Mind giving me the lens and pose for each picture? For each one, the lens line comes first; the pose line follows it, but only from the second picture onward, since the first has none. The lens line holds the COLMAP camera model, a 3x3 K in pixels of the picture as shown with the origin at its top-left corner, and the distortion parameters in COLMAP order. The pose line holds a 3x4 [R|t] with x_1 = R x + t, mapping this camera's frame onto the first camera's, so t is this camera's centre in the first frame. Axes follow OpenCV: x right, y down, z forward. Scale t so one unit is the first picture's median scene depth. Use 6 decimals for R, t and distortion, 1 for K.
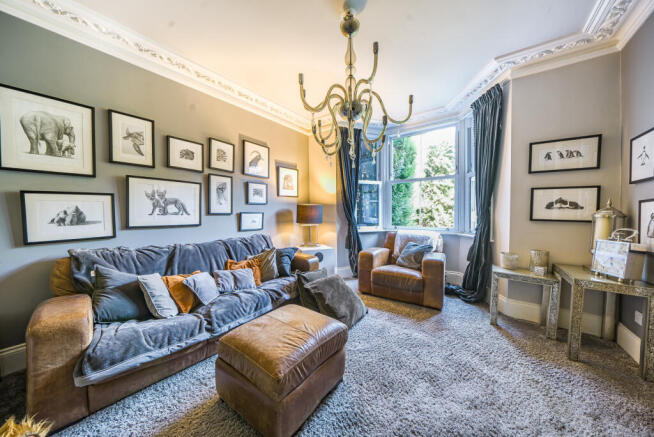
lens RADIAL K [[225.0, 0, 326.0], [0, 225.0, 219.4], [0, 0, 1]] dist [-0.001305, -0.000163]
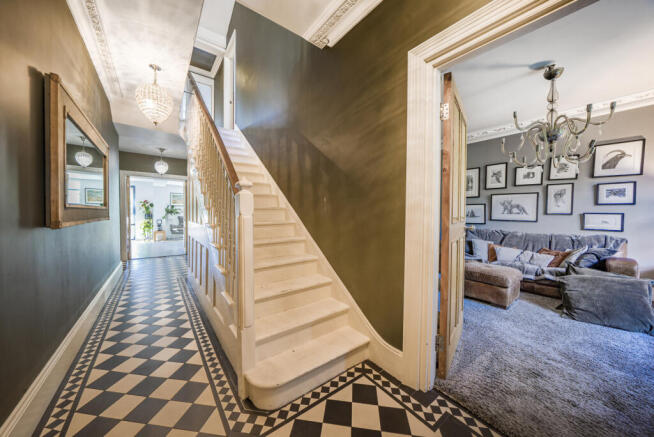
lens RADIAL K [[225.0, 0, 325.8], [0, 225.0, 216.0], [0, 0, 1]] dist [-0.001305, -0.000163]
pose [[-0.249900, 0.016960, -0.968123, 1.238908], [-0.037430, 0.998930, 0.027162, 0.002253], [0.967548, 0.043024, -0.248998, 0.042852]]
